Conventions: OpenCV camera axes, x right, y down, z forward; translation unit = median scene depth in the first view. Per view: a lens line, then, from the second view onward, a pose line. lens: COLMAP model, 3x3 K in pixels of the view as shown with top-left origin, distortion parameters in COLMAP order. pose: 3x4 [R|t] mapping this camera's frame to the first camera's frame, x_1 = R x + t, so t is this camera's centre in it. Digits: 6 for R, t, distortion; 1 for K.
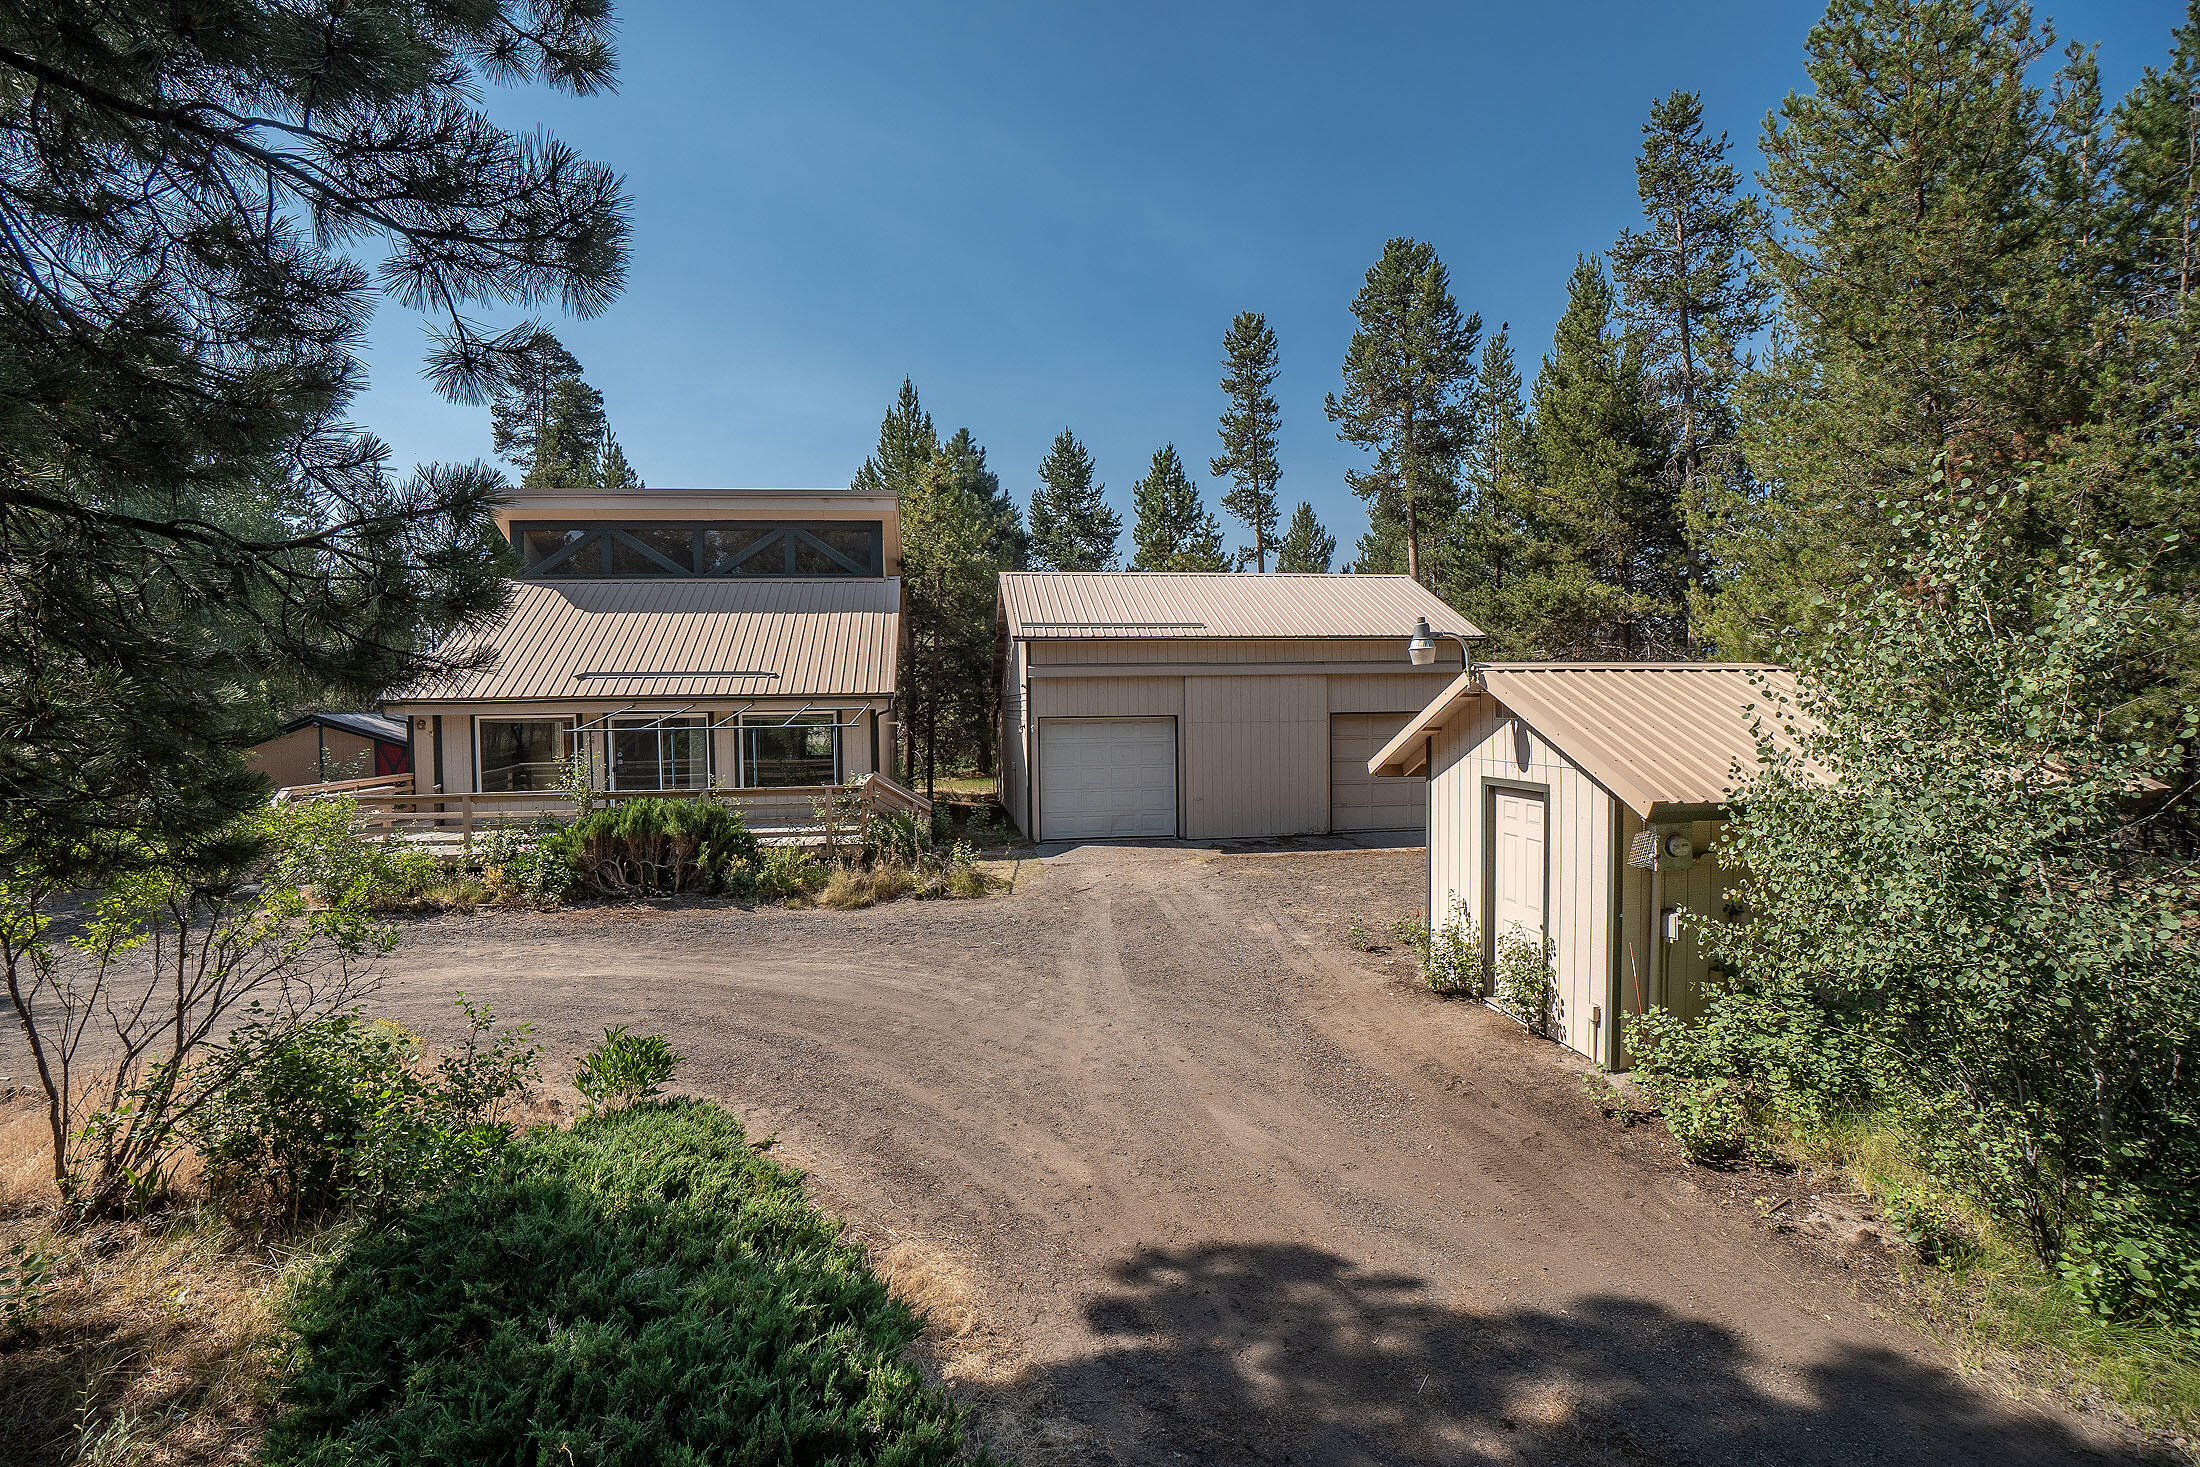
lens RADIAL K [[958.9, 0, 1084.4], [0, 958.9, 729.3], [0, 0, 1]] dist [-0.054156, 0.000666]
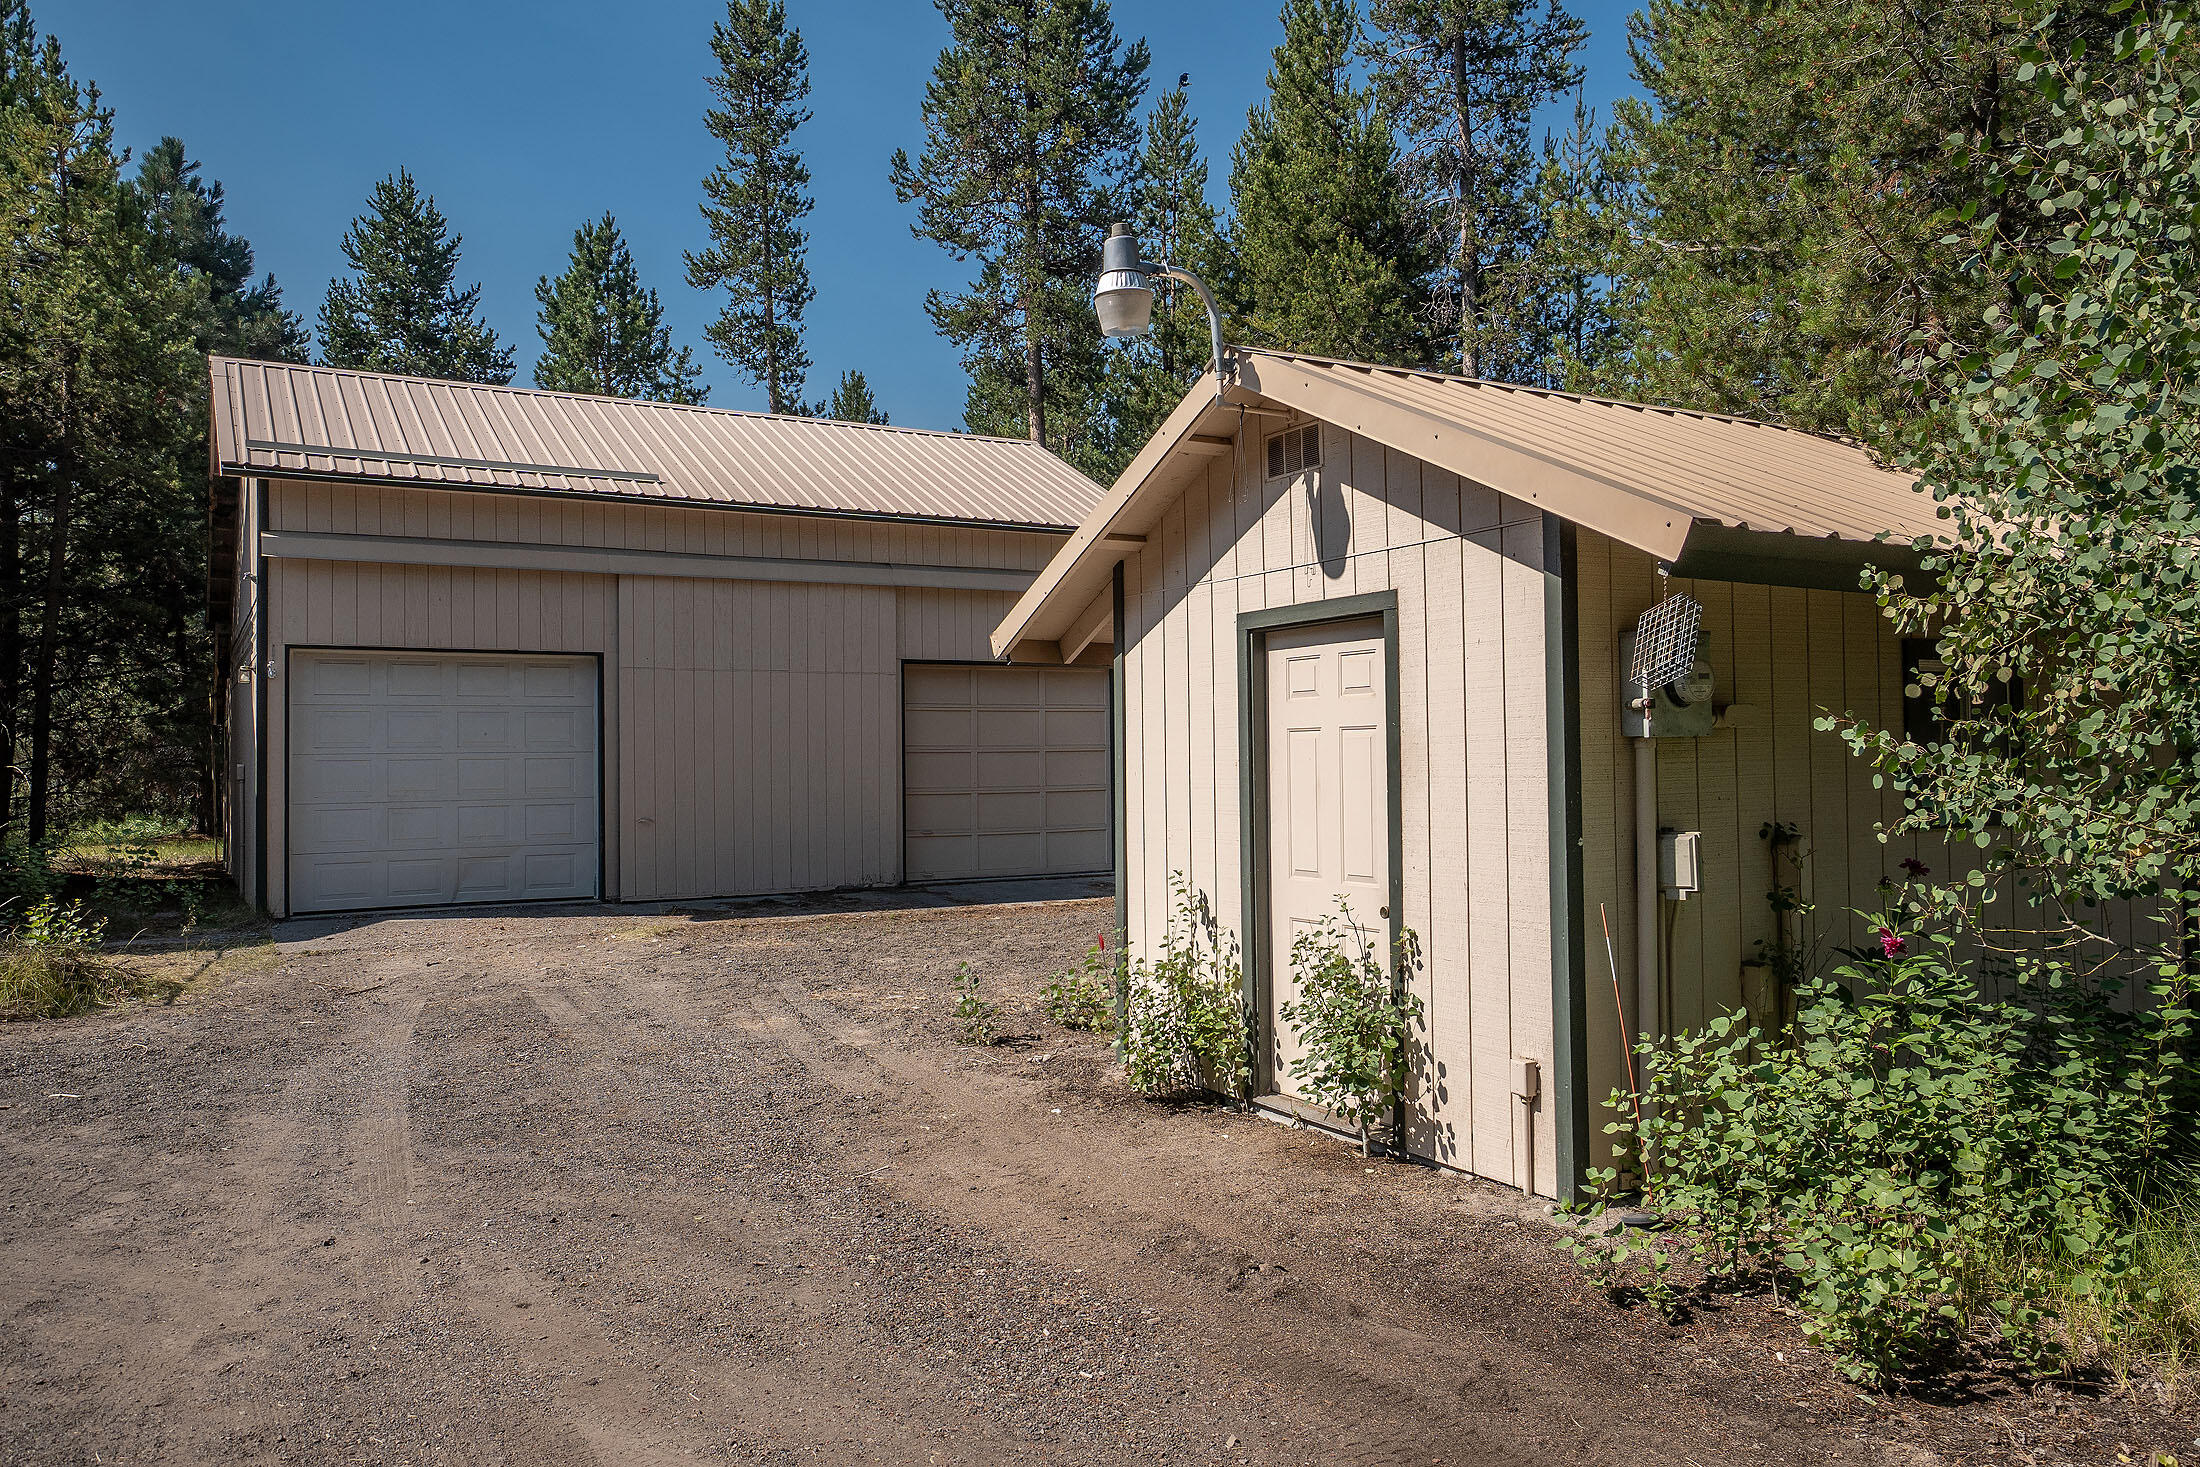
lens RADIAL K [[1563.8, 0, 1087.3], [0, 1563.8, 727.3], [0, 0, 1]] dist [0.021954, 0.011438]
pose [[0.930367, 0.010863, 0.366470, 0.036372], [0.008575, 0.998643, -0.051372, 0.074426], [-0.366530, 0.050937, 0.929011, 0.165849]]
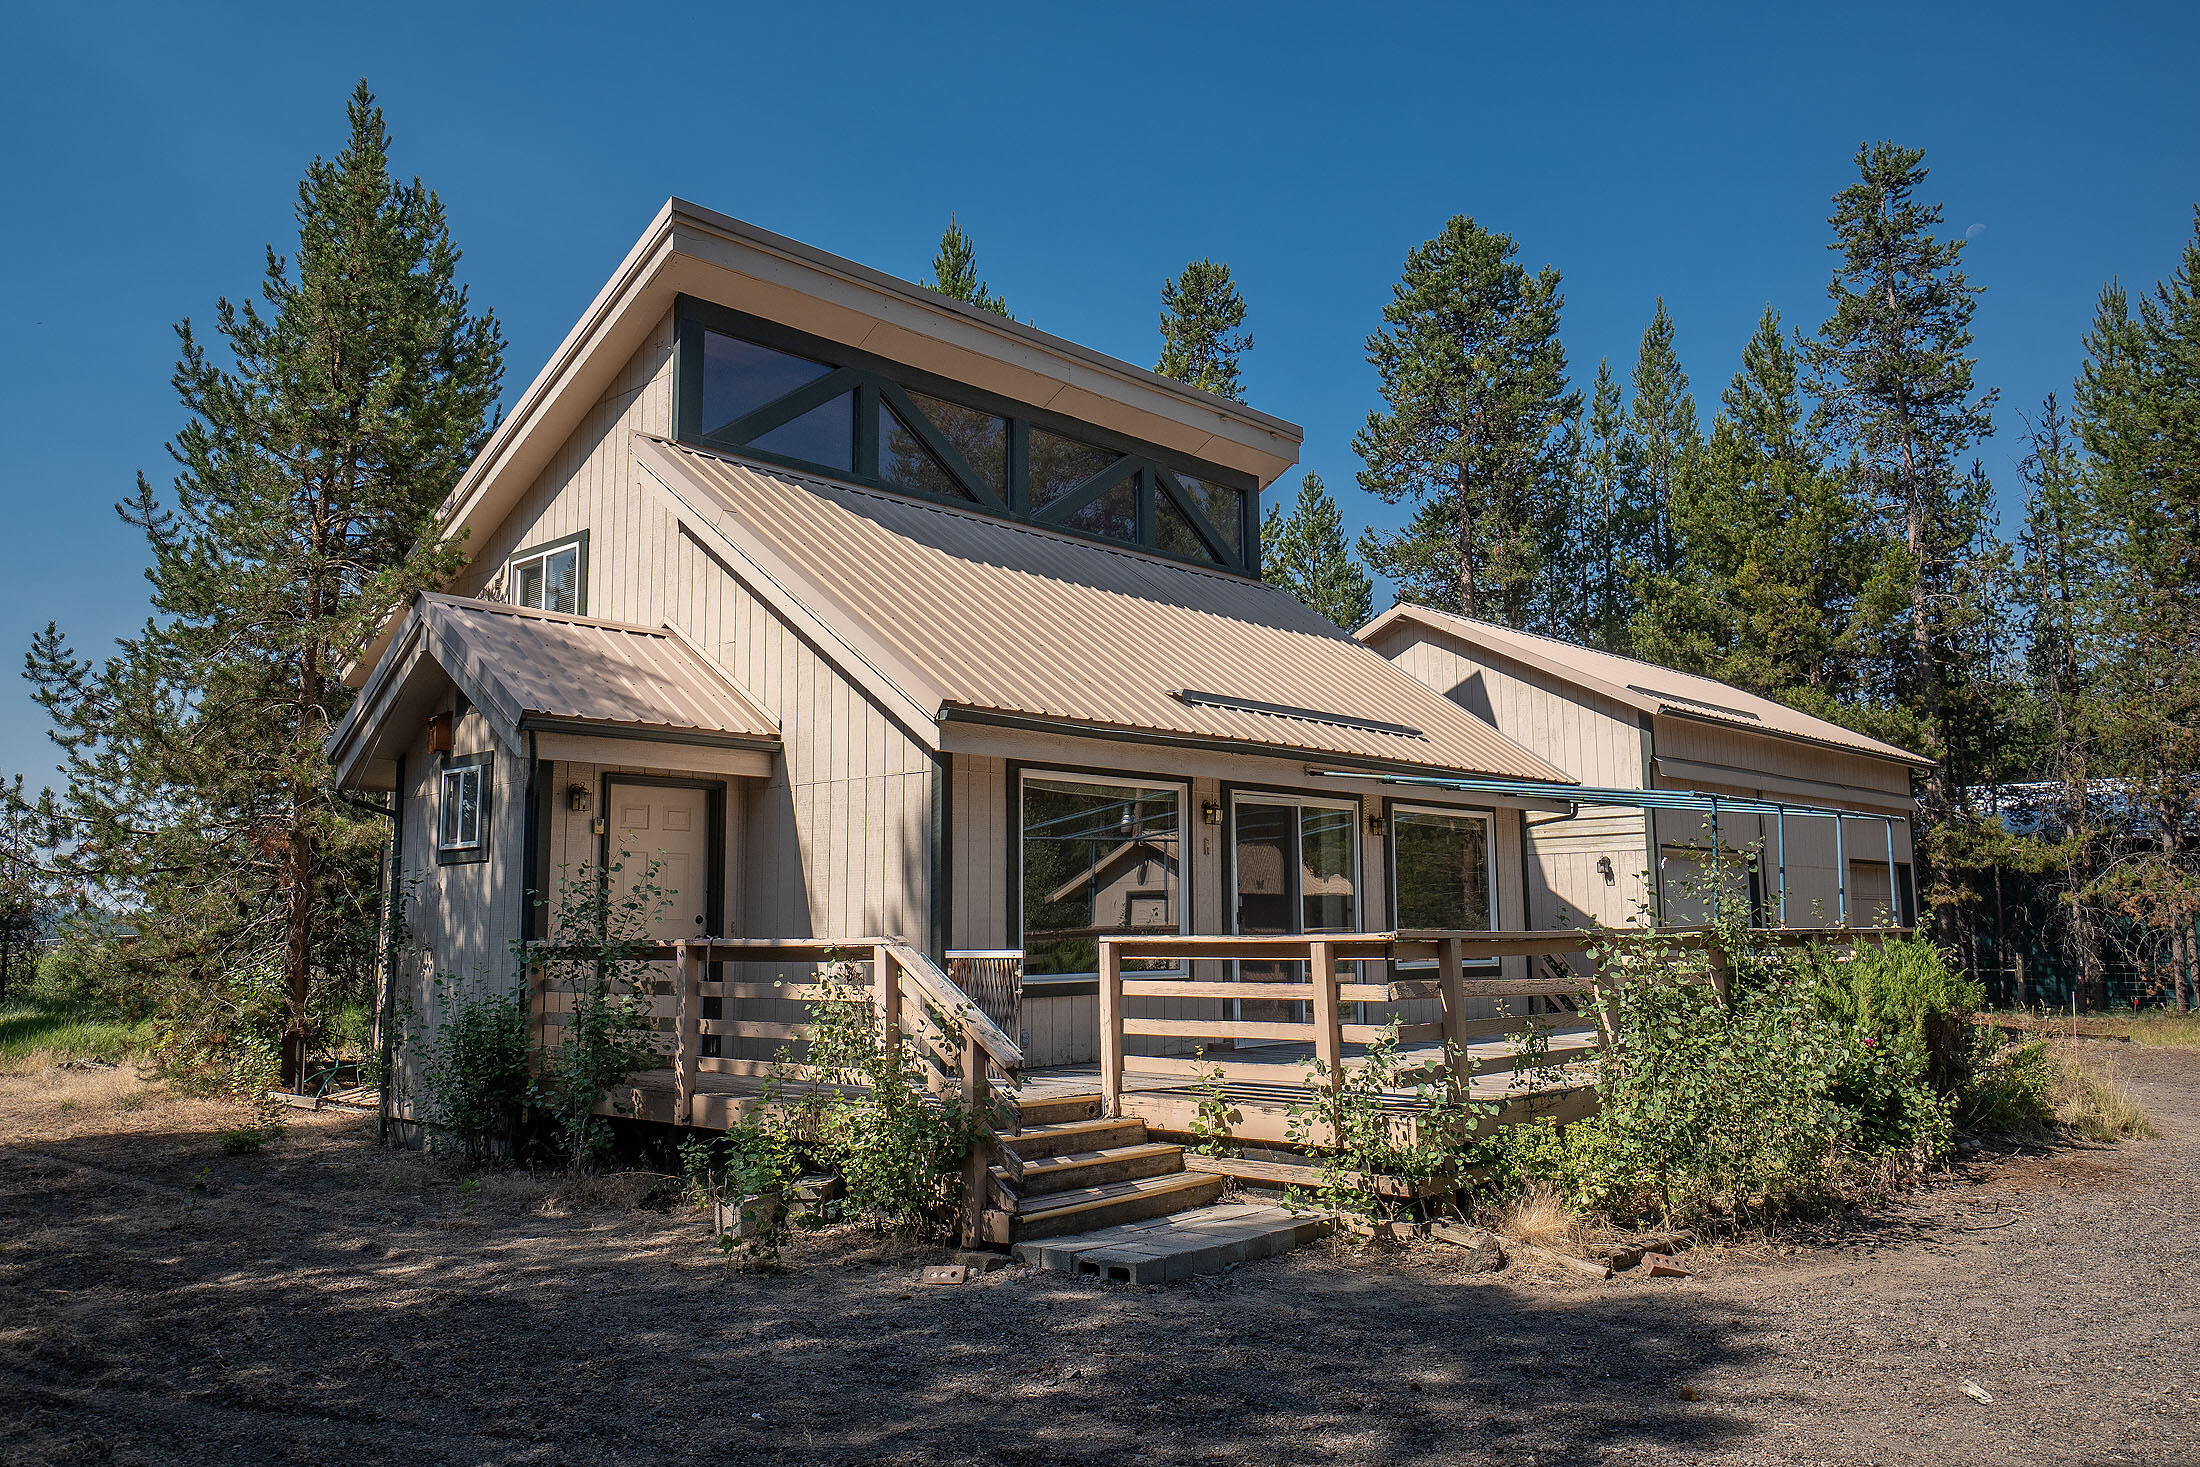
lens RADIAL K [[1626.2, 0, 1085.5], [0, 1626.2, 717.6], [0, 0, 1]] dist [0.024701, 0.022791]
pose [[0.779239, 0.088055, 0.620510, -1.027245], [0.014681, 0.987244, -0.158533, 0.069557], [-0.626555, 0.132645, 0.768007, 0.461971]]
